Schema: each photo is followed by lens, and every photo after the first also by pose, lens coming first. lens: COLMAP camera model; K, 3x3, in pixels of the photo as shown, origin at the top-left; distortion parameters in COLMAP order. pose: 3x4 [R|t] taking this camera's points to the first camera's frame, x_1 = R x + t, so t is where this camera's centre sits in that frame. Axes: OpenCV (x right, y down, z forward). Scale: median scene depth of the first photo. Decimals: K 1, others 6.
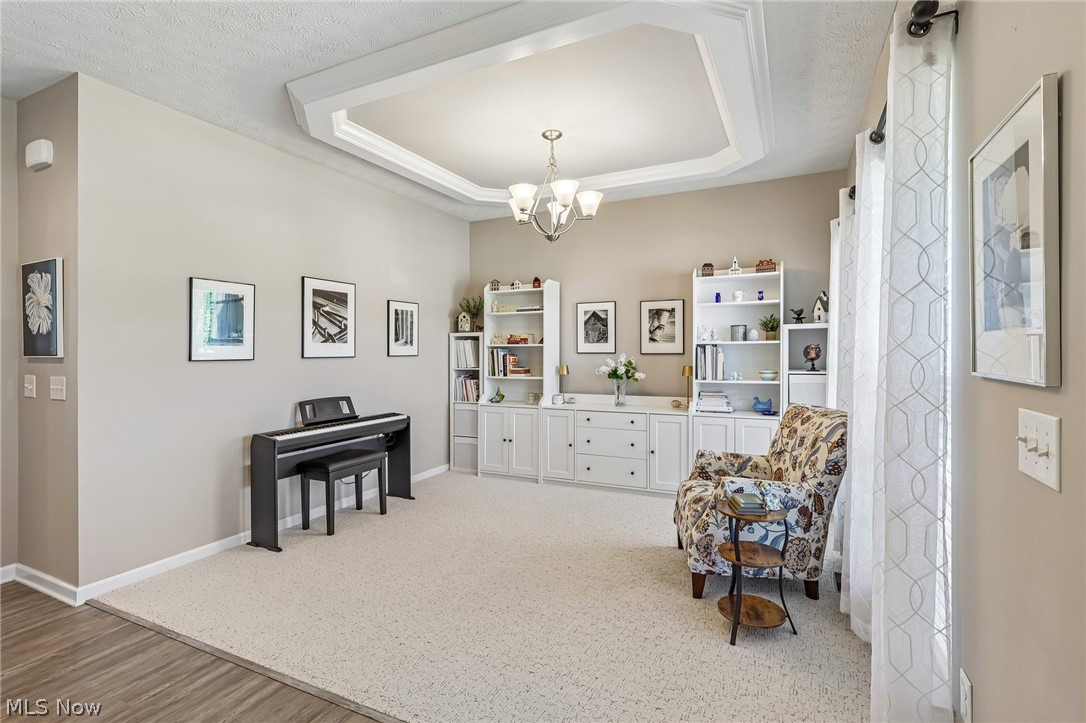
lens RADIAL K [[516.8, 0, 545.8], [0, 516.8, 355.7], [0, 0, 1]] dist [-0.003441, -0.000039]
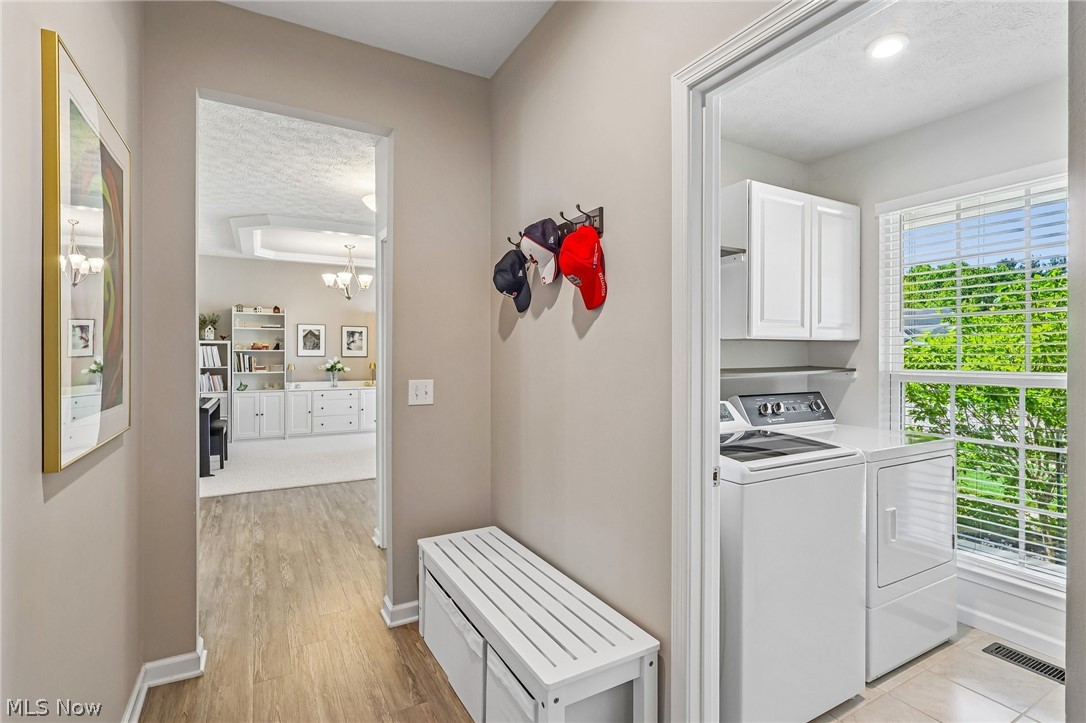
lens RADIAL K [[516.8, 0, 543.2], [0, 516.8, 358.4], [0, 0, 1]] dist [-0.003441, -0.000039]
pose [[0.572906, -0.001965, 0.819619, -0.810000], [-0.003246, 0.999984, 0.004667, -0.007796], [-0.819615, -0.005334, 0.572890, -0.514247]]
